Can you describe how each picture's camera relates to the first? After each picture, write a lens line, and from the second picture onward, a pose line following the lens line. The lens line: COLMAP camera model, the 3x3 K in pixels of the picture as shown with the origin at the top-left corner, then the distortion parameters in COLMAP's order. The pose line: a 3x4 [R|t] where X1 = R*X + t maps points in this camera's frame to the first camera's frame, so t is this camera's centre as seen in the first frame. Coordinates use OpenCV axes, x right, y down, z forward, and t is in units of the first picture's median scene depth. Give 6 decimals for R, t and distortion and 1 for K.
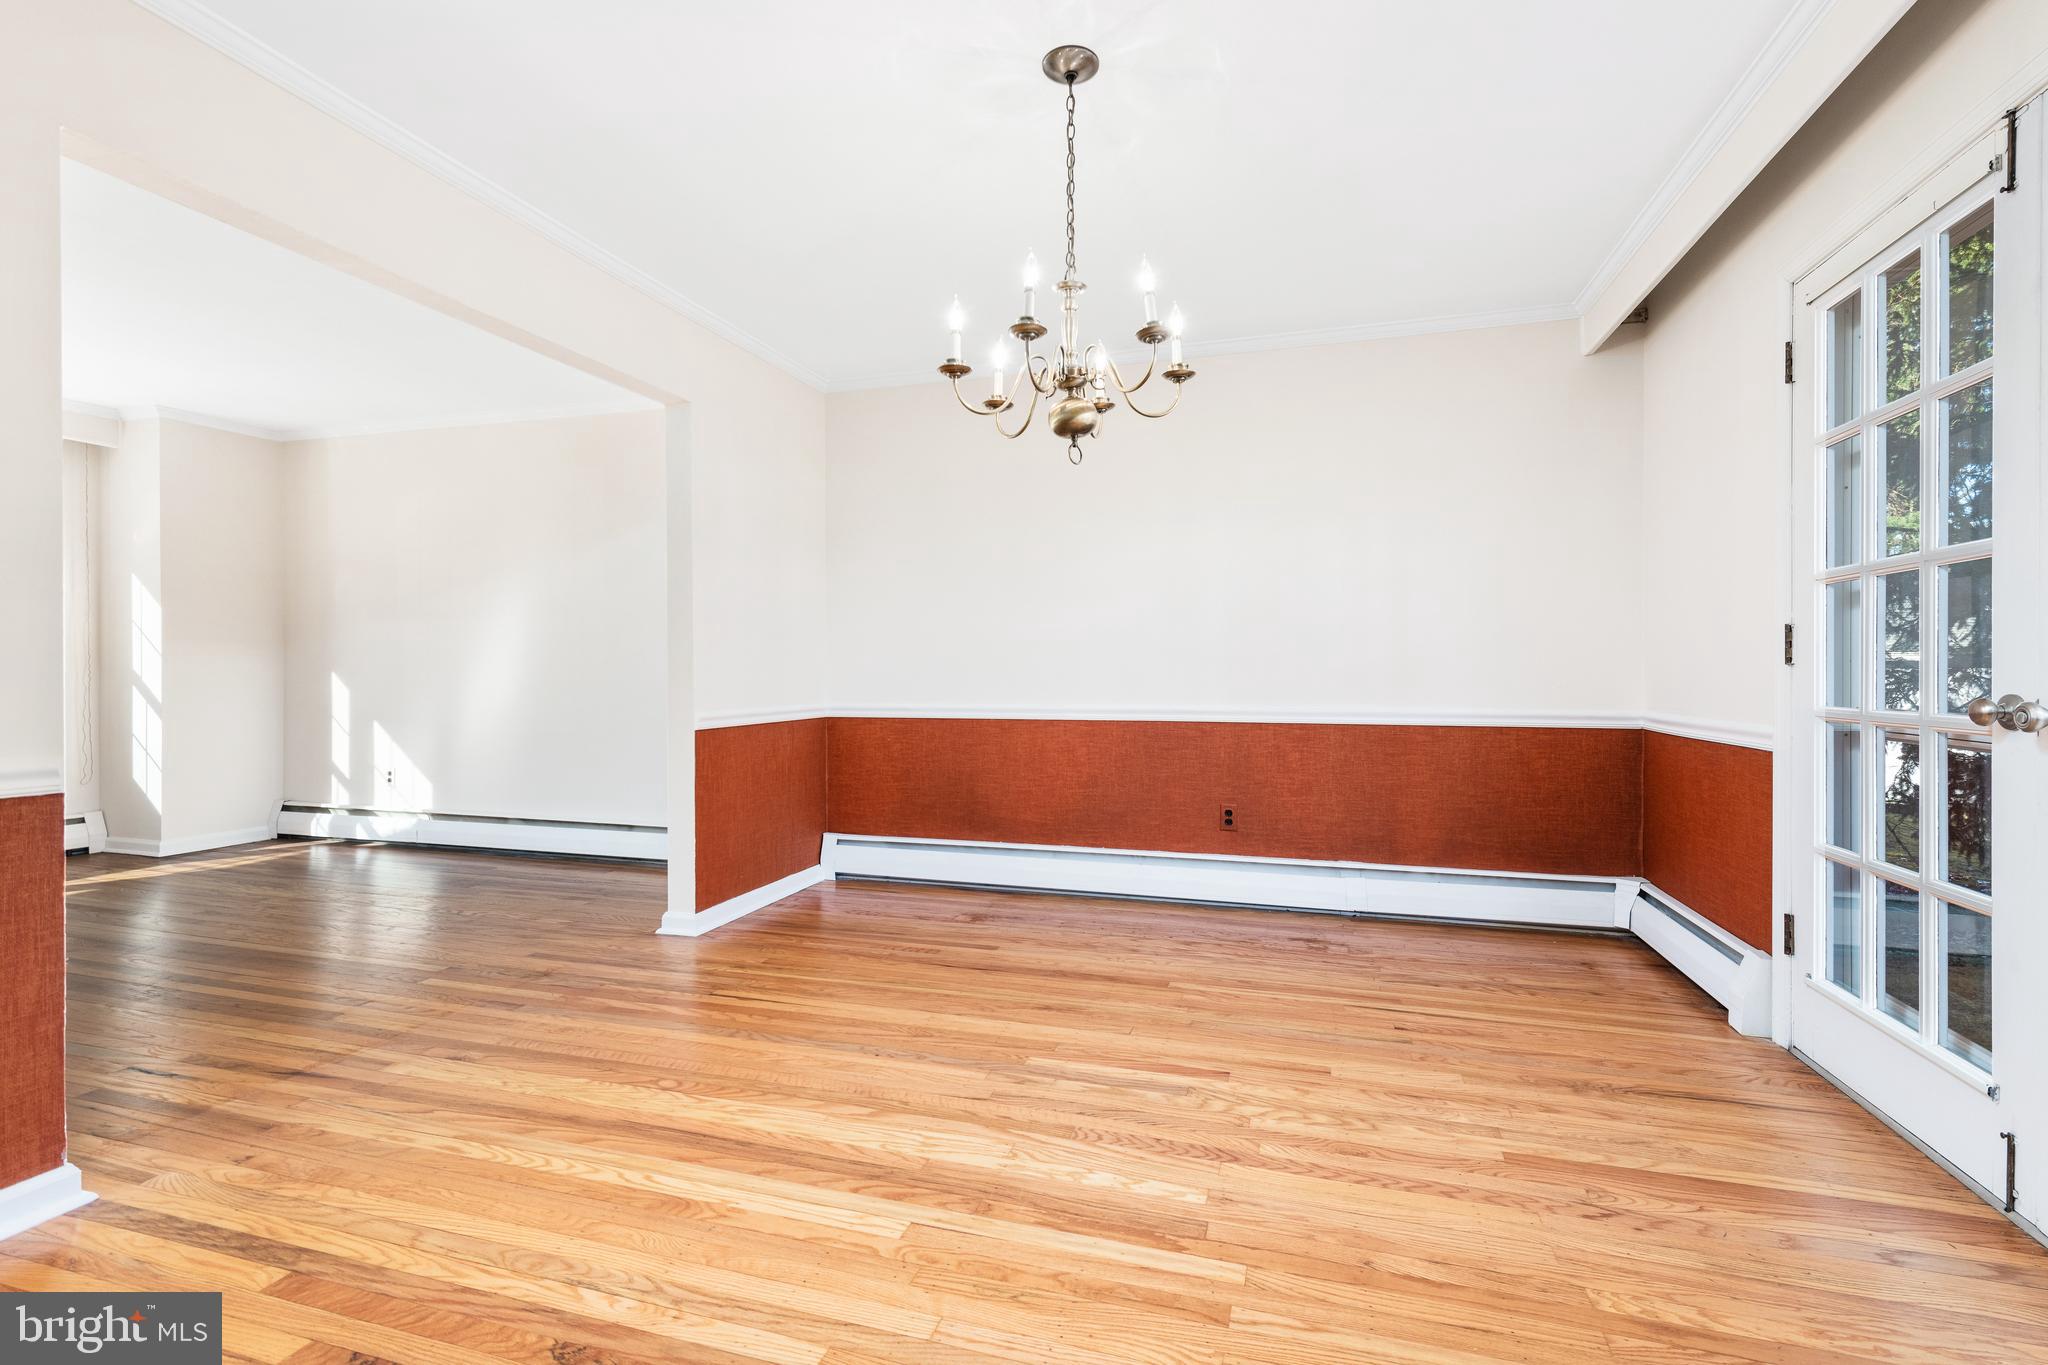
lens RADIAL K [[901.0, 0, 1027.2], [0, 901.0, 682.8], [0, 0, 1]] dist [0.017022, -0.000829]
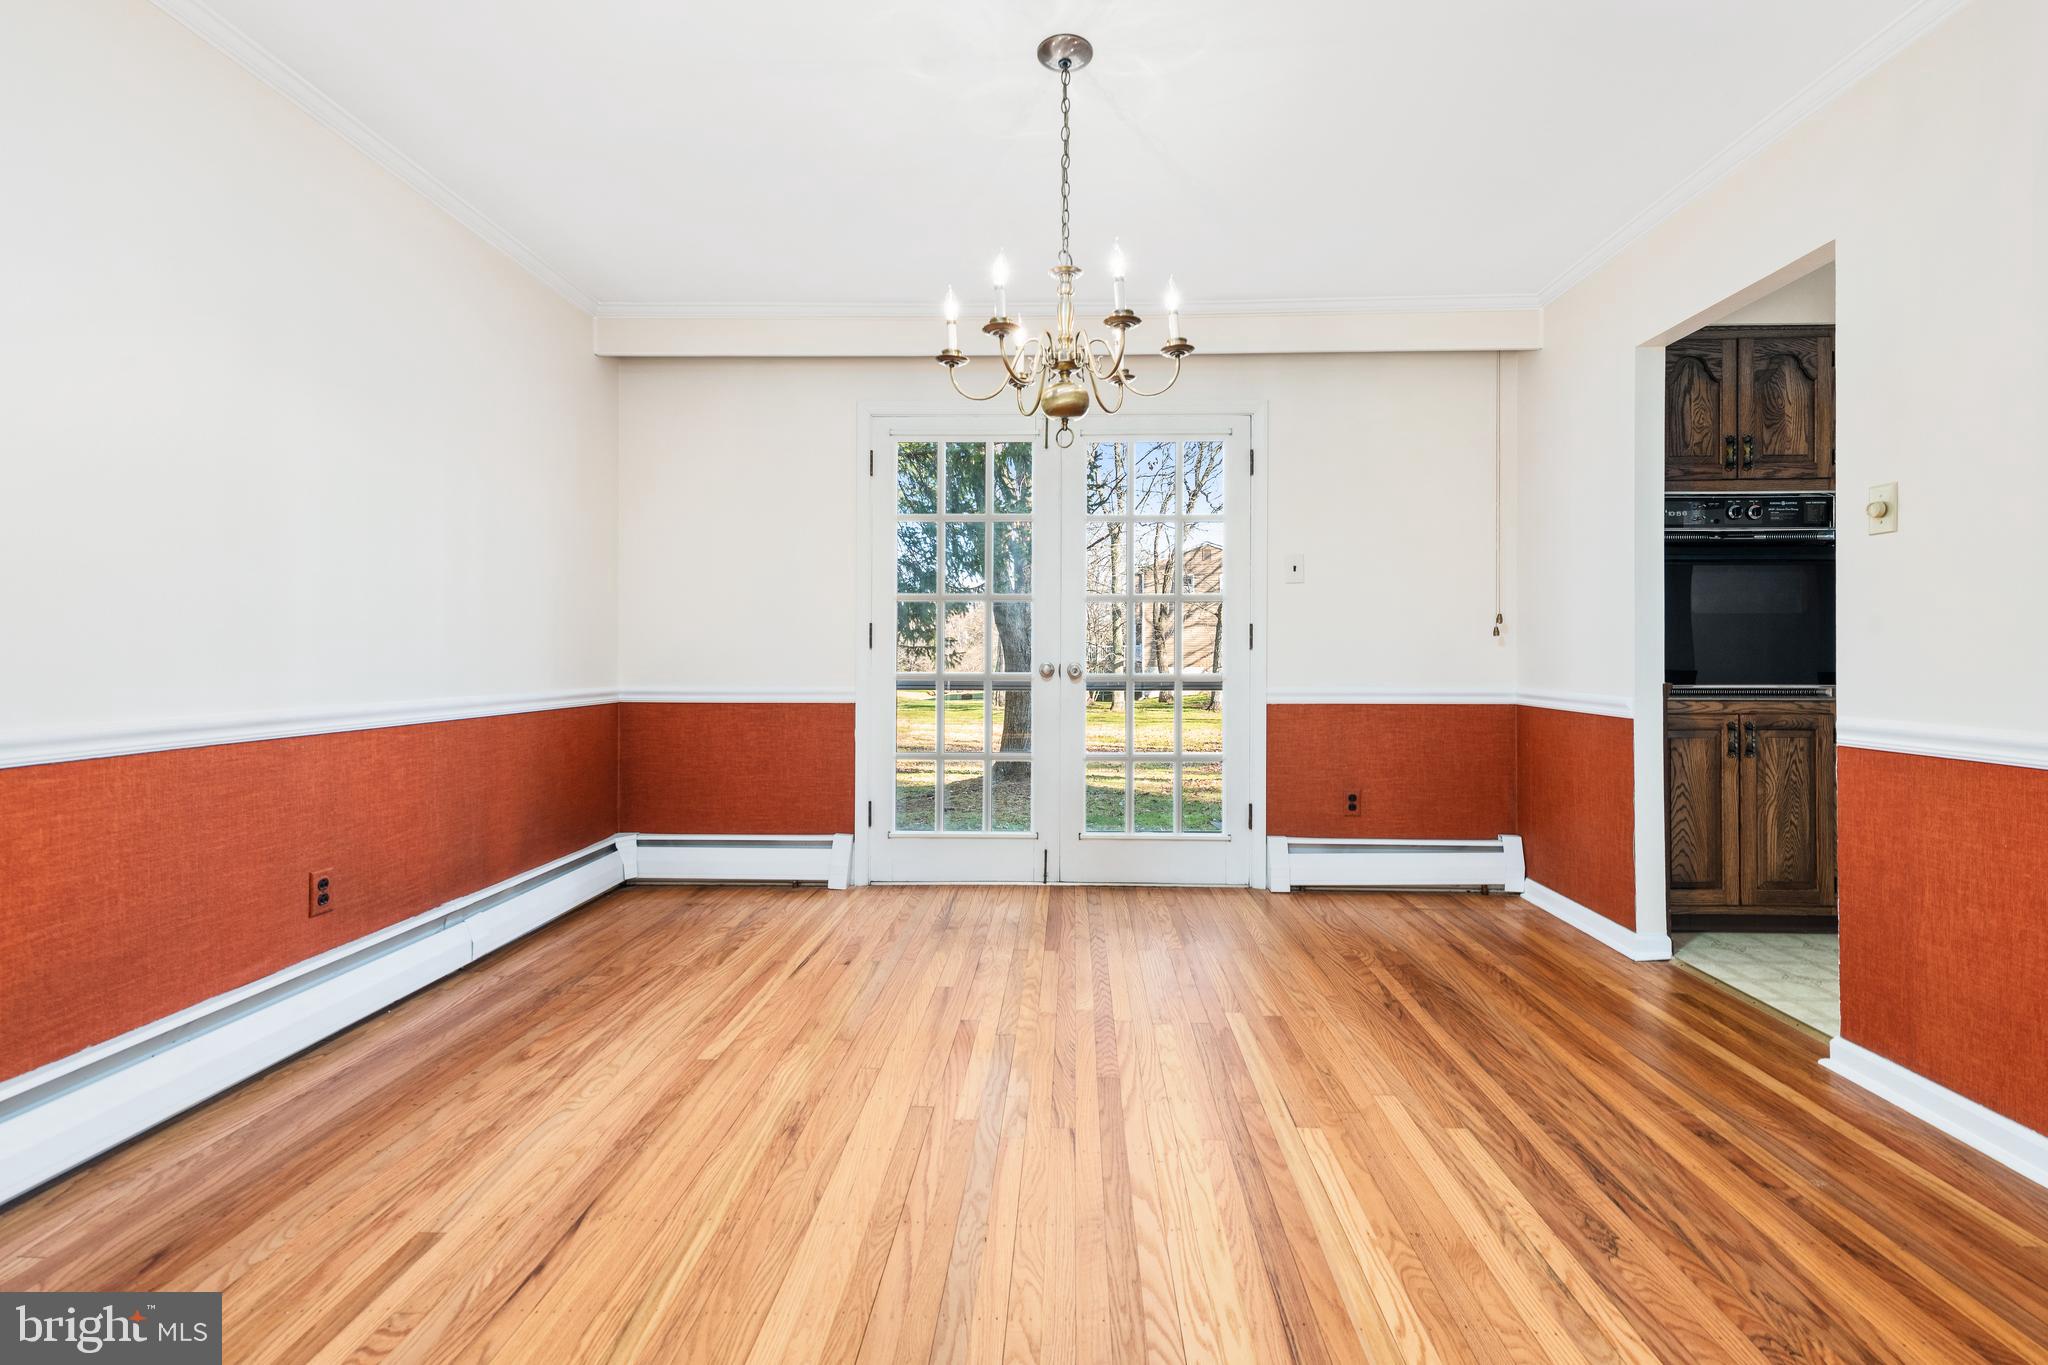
lens RADIAL K [[901.0, 0, 1058.6], [0, 901.0, 649.0], [0, 0, 1]] dist [0.017022, -0.000829]
pose [[-0.278404, 0.005000, 0.960451, -0.765418], [0.010860, 0.999939, -0.002058, -0.009772], [-0.960403, 0.009857, -0.278441, 1.064667]]
